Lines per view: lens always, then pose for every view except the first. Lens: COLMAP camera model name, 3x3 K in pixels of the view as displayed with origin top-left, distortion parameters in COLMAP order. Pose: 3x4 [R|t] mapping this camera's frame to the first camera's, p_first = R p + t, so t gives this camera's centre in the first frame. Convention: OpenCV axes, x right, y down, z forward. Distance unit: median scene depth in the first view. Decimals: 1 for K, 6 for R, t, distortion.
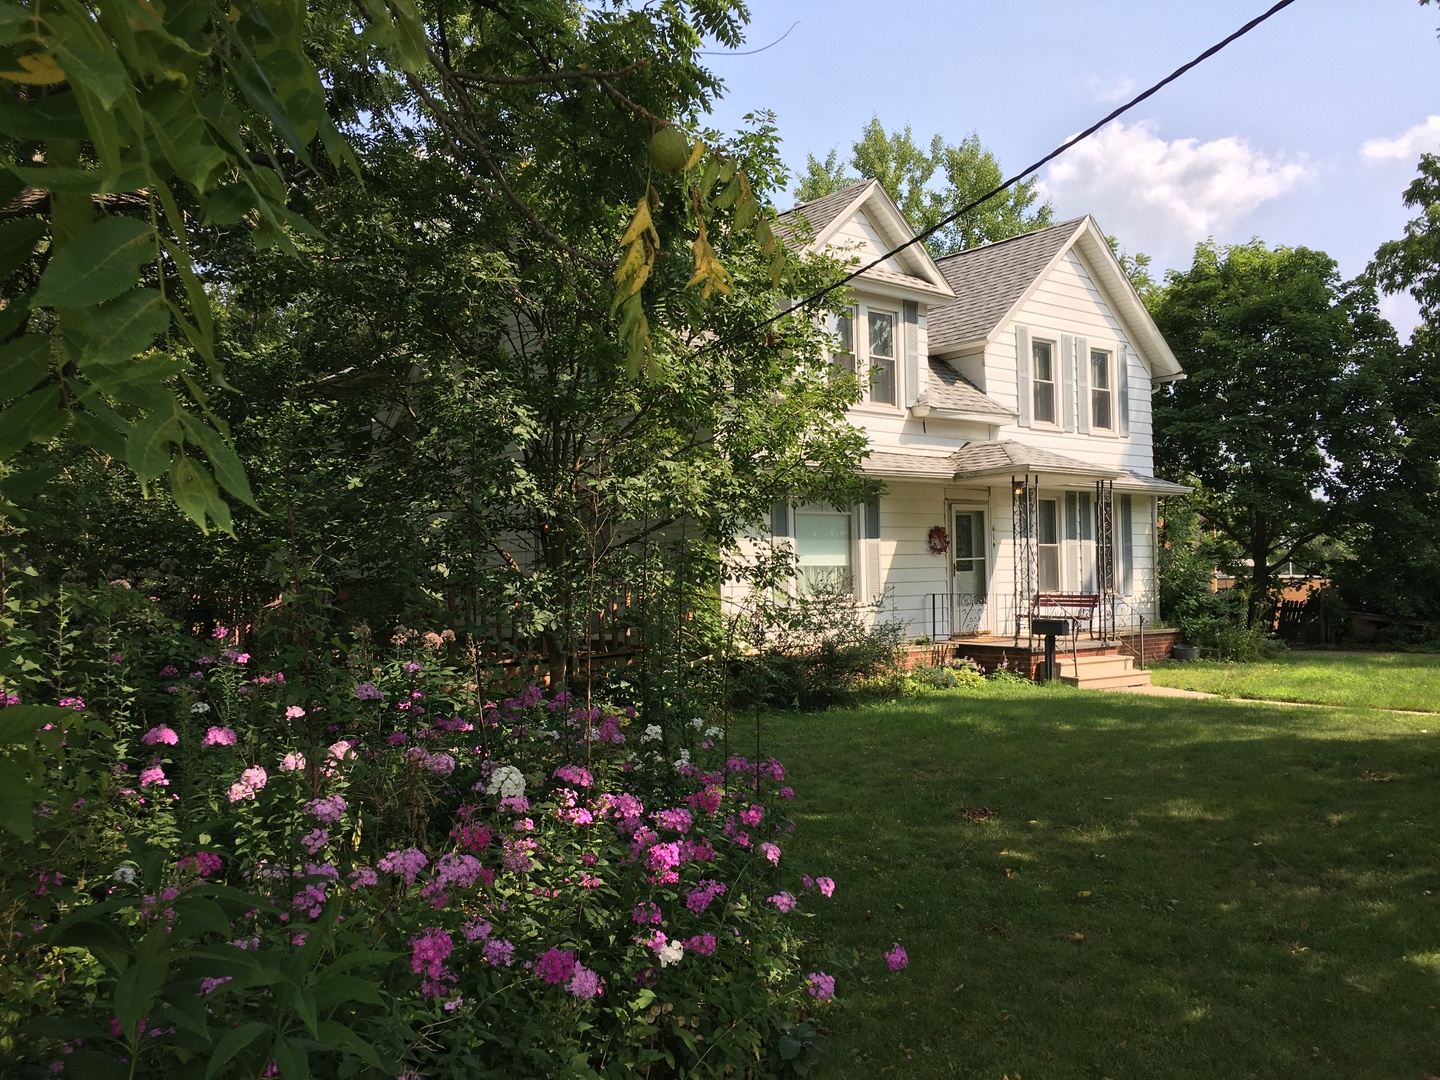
lens RADIAL K [[1239.8, 0, 720.0], [0, 1239.8, 540.0], [0, 0, 1]] dist [0.078542, -0.103470]
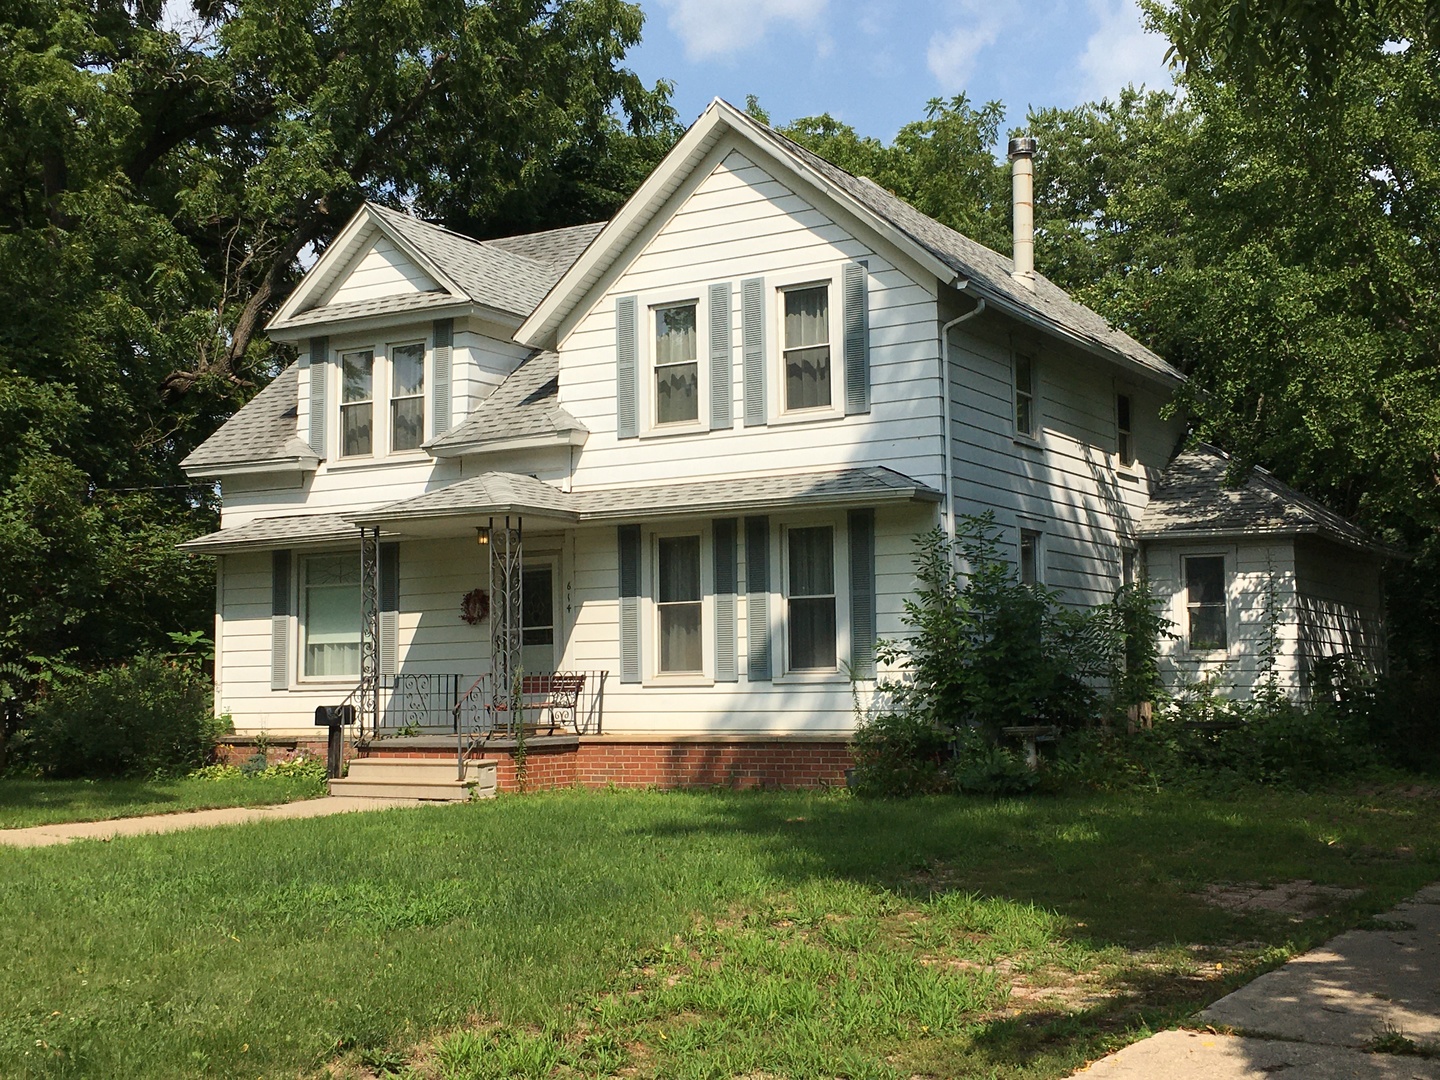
lens RADIAL K [[1796.1, 0, 720.0], [0, 1796.1, 540.0], [0, 0, 1]] dist [-0.004347, -0.003749]
pose [[0.314129, -0.074025, -0.946490, 1.224096], [0.033917, 0.997194, -0.066734, 0.036819], [0.948774, -0.011139, 0.315759, 0.730854]]
